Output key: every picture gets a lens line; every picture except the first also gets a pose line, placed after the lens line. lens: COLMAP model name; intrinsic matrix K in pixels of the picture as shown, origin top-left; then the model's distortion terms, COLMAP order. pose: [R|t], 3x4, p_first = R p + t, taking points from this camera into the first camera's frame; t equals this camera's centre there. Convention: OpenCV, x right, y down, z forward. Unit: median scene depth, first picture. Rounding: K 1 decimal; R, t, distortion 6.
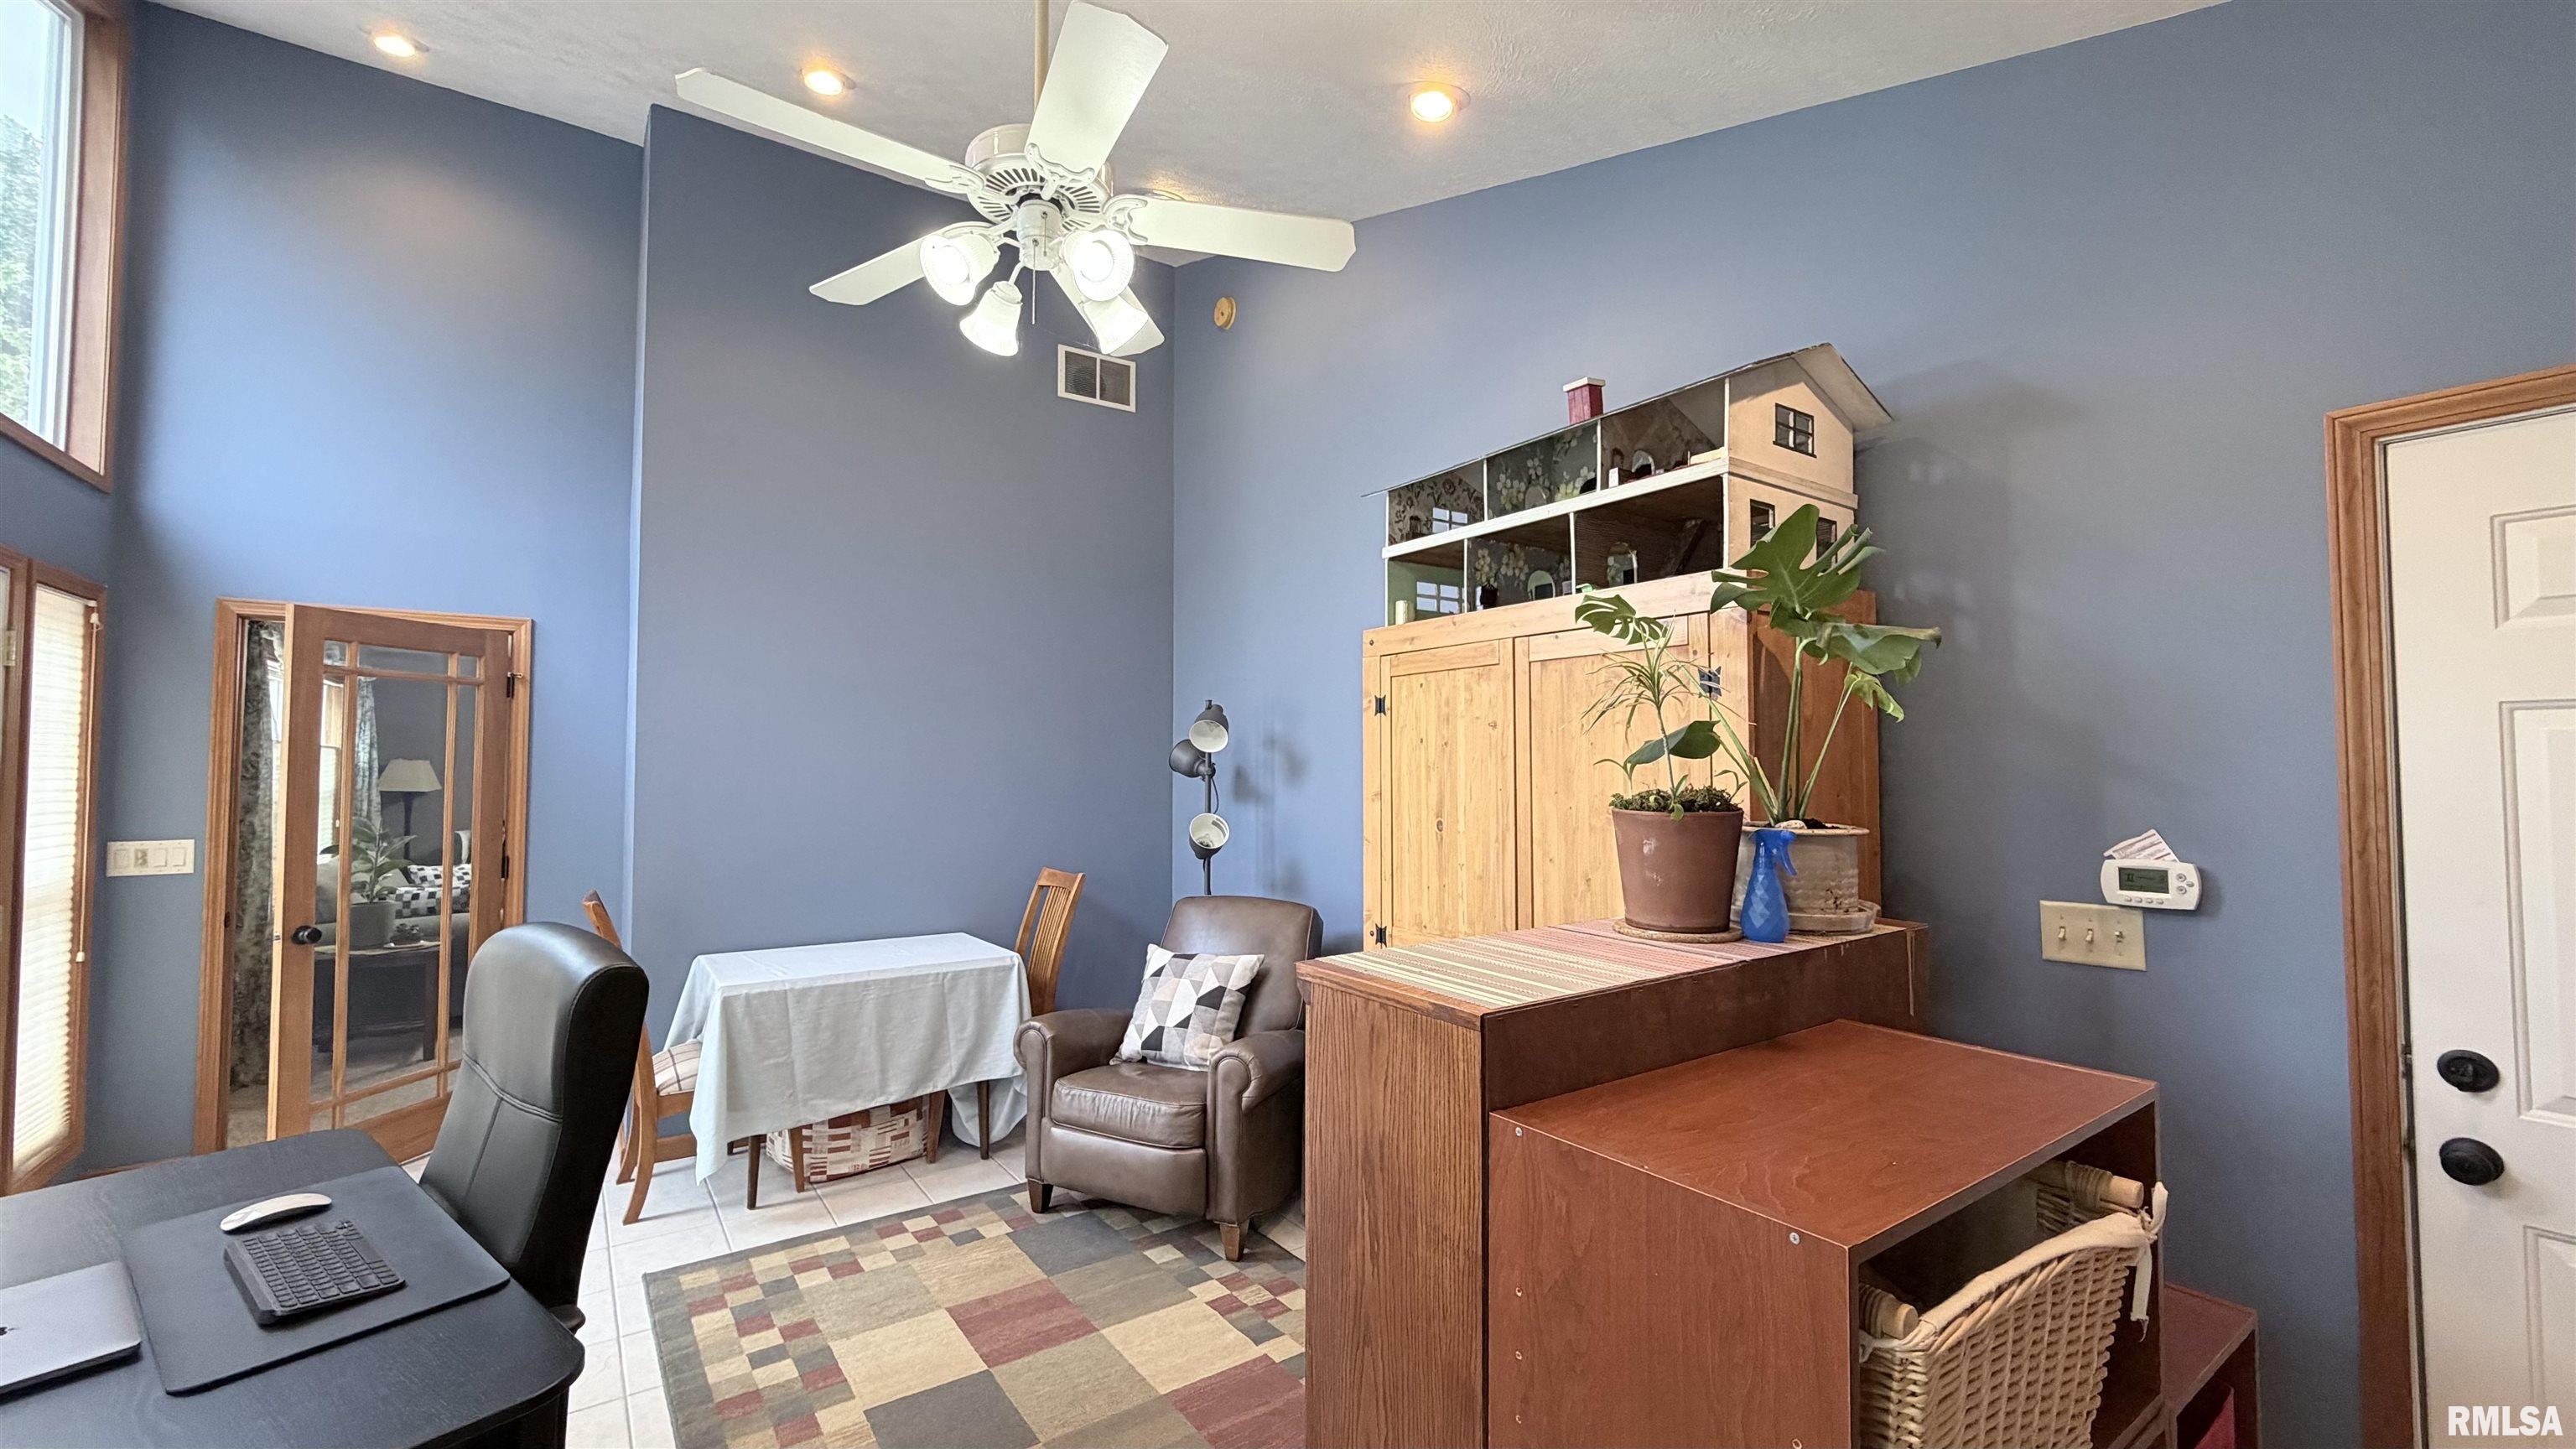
lens RADIAL K [[1027.6, 0, 1280.3], [0, 1027.6, 739.0], [0, 0, 1]] dist [0.003714, -0.000301]
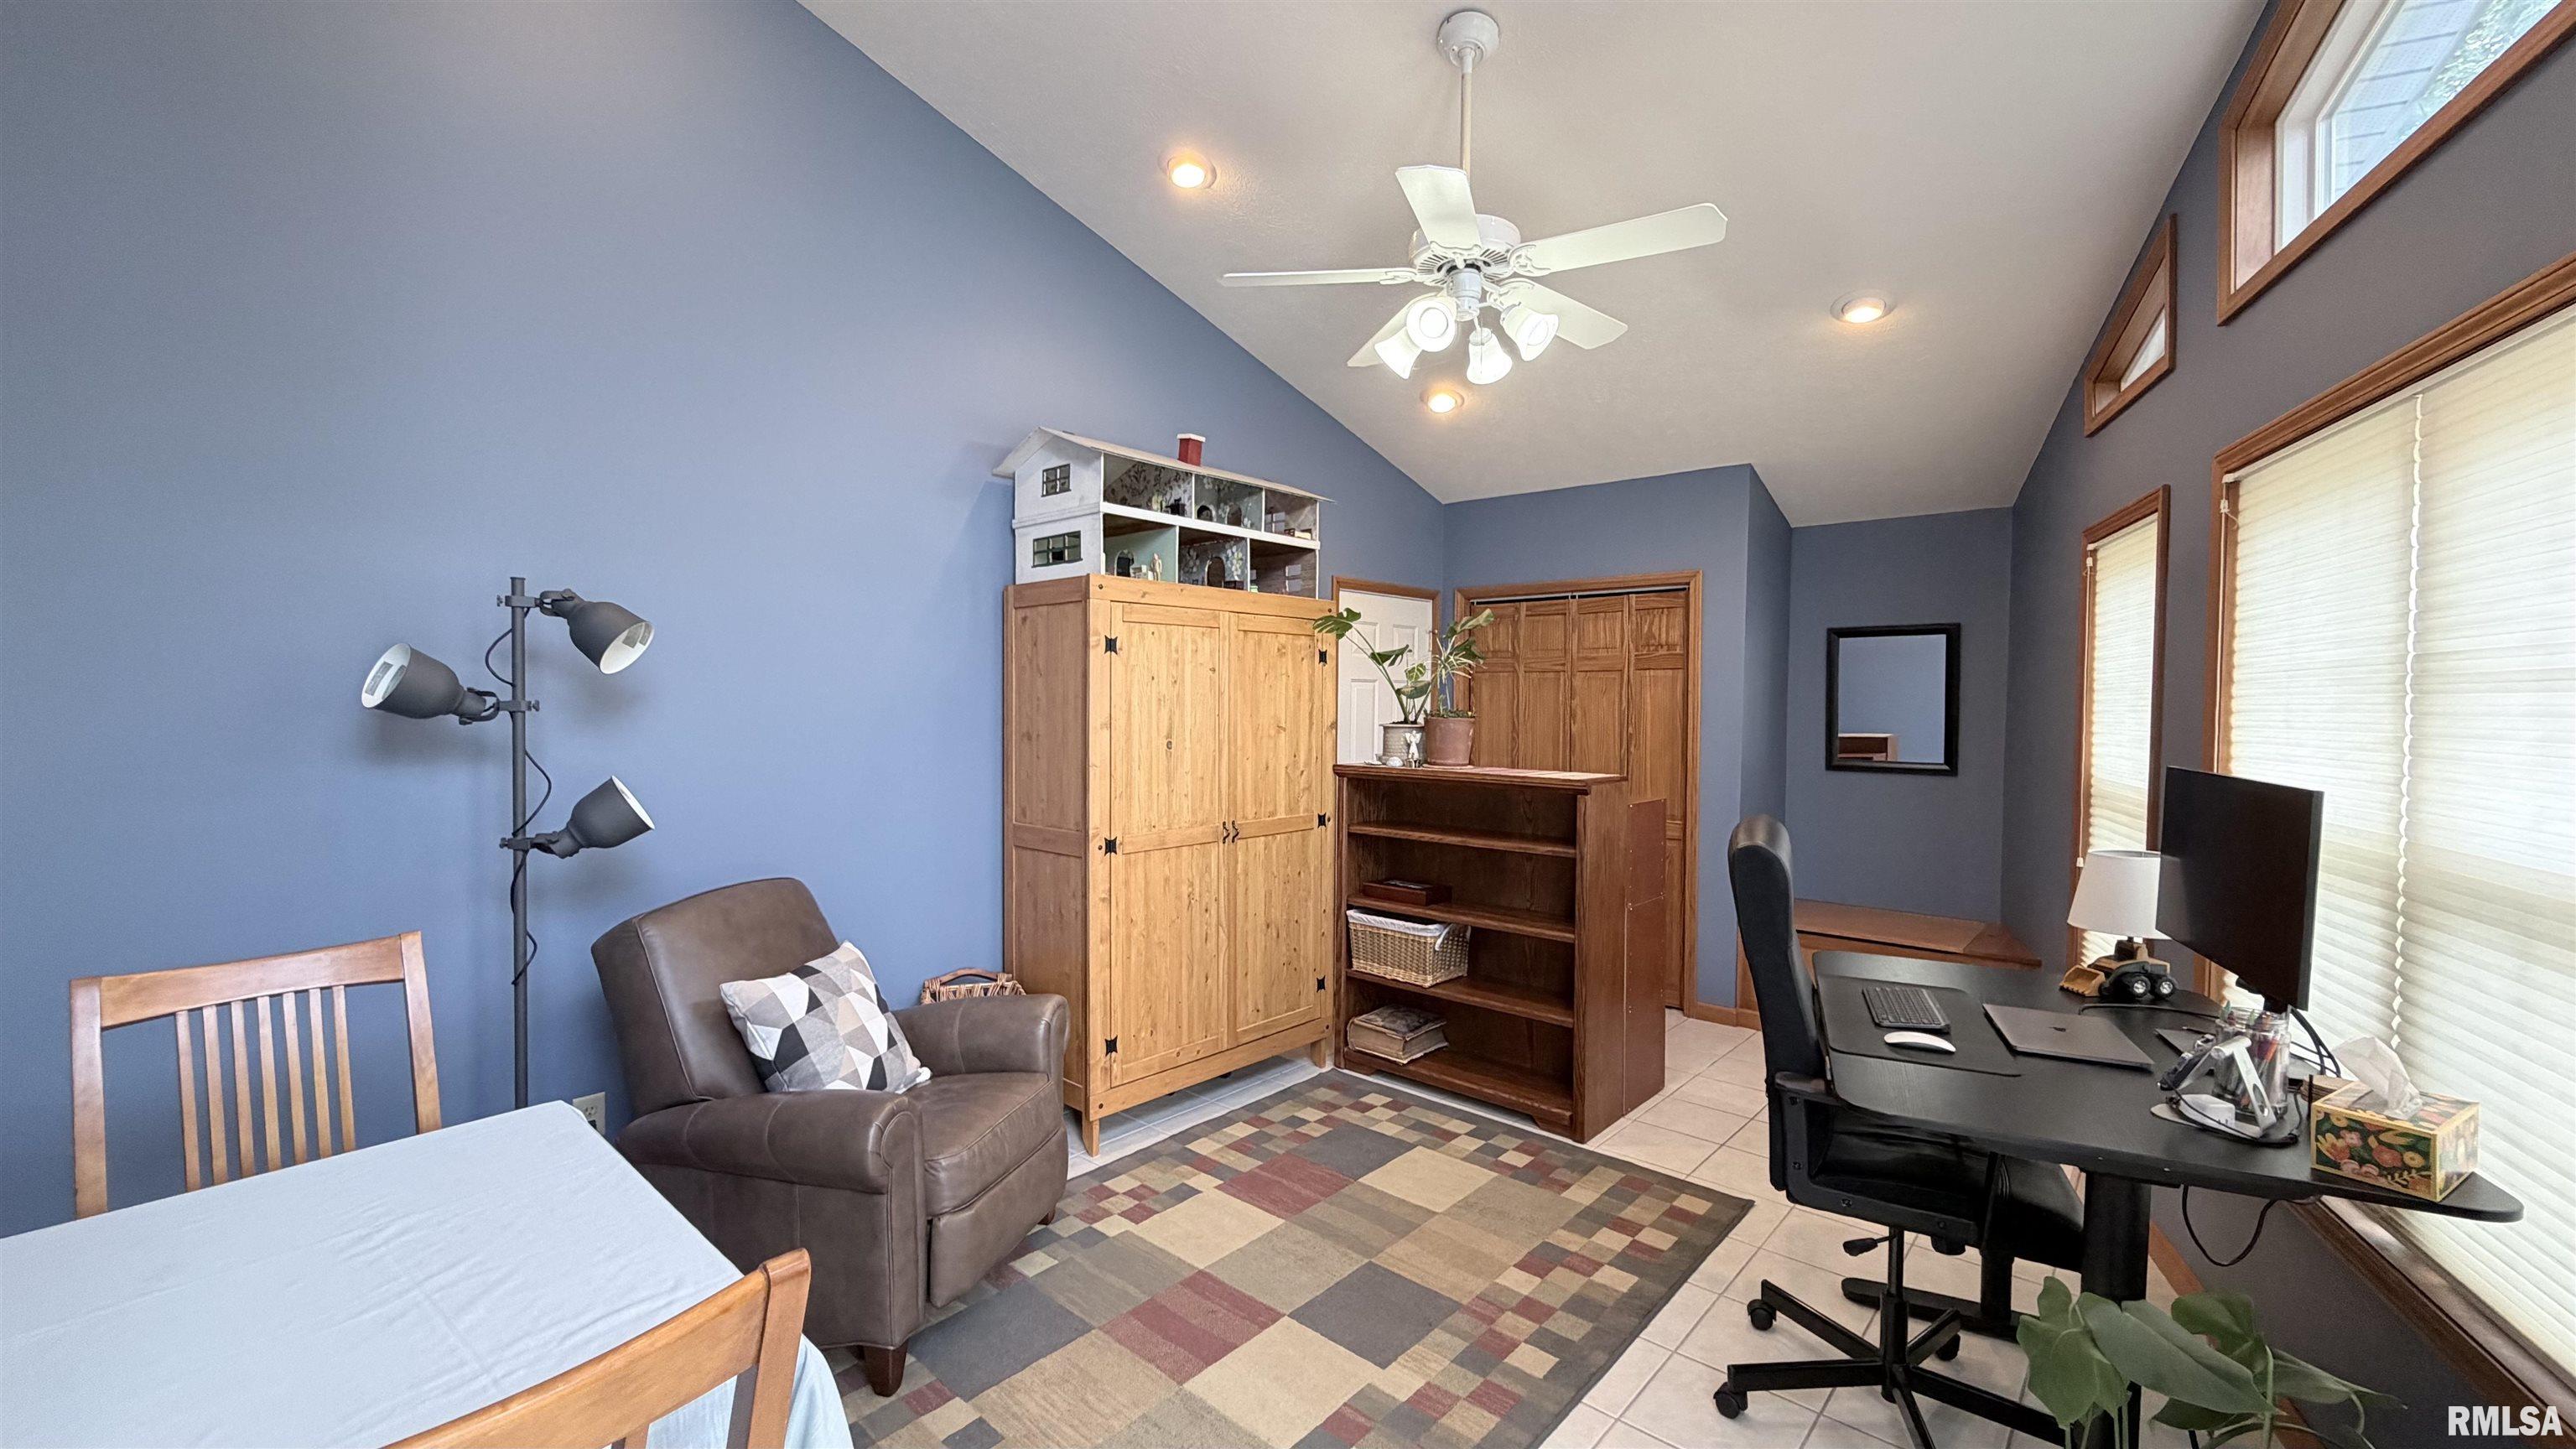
lens RADIAL K [[1027.6, 0, 1282.8], [0, 1027.6, 730.2], [0, 0, 1]] dist [0.003714, -0.000301]
pose [[-0.224123, -0.034873, 0.973937, -1.077701], [-0.036957, 0.998945, 0.027264, 0.024041], [-0.973860, -0.029884, -0.225175, 1.098152]]
